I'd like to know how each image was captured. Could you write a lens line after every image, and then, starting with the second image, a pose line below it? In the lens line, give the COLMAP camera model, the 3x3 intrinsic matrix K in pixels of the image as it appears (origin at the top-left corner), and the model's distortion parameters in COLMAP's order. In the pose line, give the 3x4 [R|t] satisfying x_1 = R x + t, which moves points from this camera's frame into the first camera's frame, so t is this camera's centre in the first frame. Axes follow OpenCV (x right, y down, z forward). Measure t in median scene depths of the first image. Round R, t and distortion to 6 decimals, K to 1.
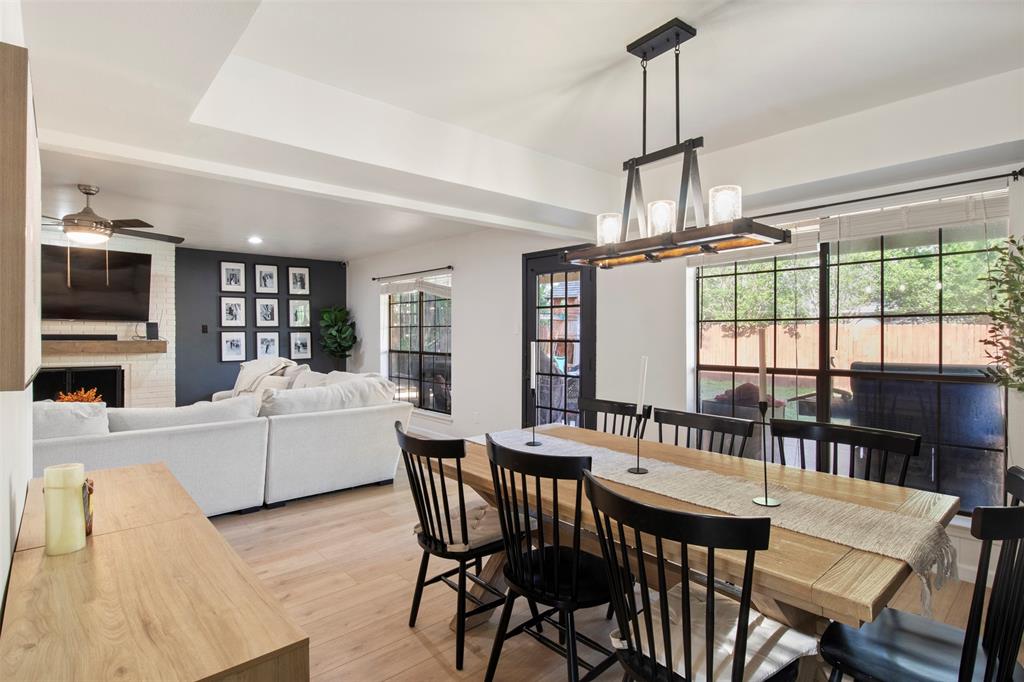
lens RADIAL K [[515.8, 0, 513.7], [0, 515.8, 327.7], [0, 0, 1]] dist [-0.004356, -0.000573]
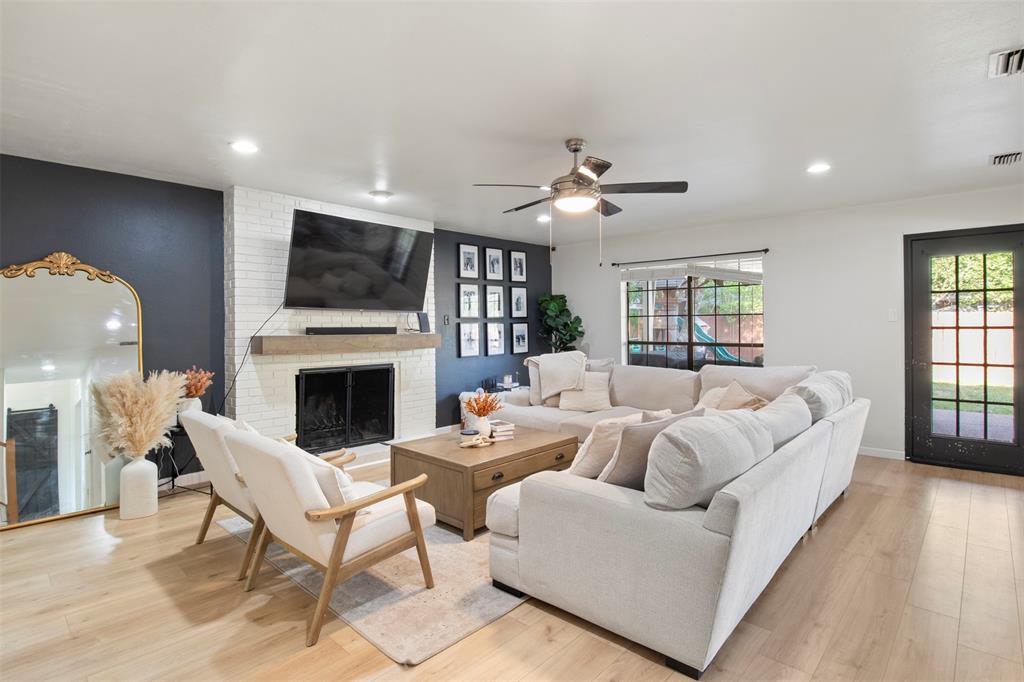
lens RADIAL K [[515.8, 0, 513.7], [0, 515.8, 327.7], [0, 0, 1]] dist [-0.004356, -0.000573]
pose [[0.995593, -0.008915, 0.093352, -0.558189], [0.007412, 0.999838, 0.016431, 0.001456], [-0.093483, -0.015667, 0.995498, 0.109759]]
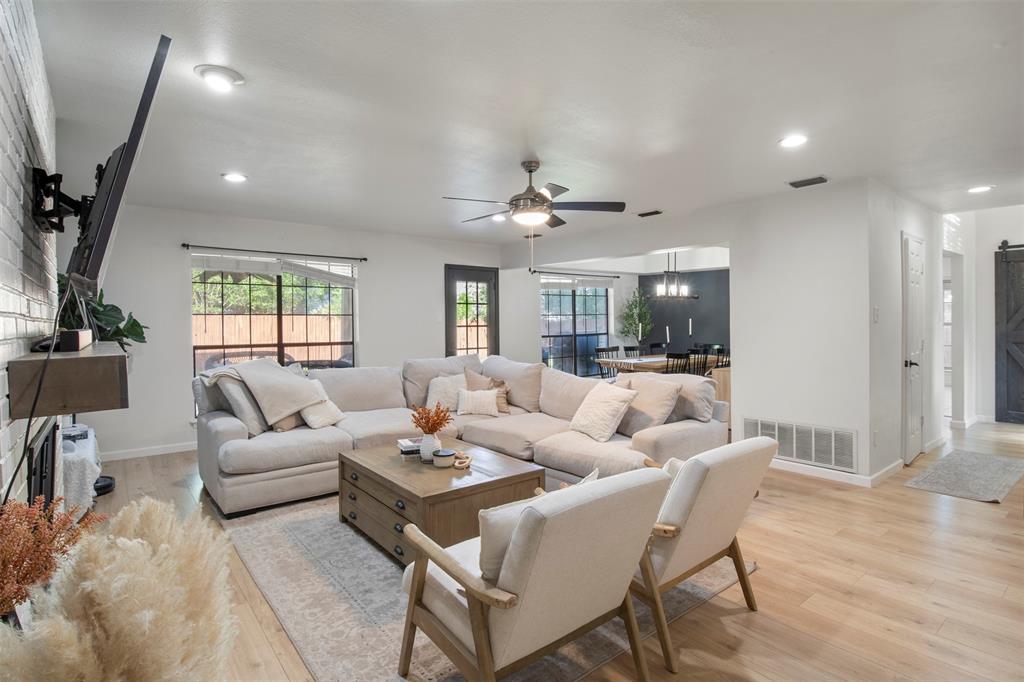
lens RADIAL K [[515.8, 0, 513.7], [0, 515.8, 327.7], [0, 0, 1]] dist [-0.004356, -0.000573]
pose [[0.052483, -0.016718, 0.998482, -0.979672], [-0.007453, 0.999825, 0.017132, 0.001214], [-0.998594, -0.008341, 0.052349, 0.545604]]
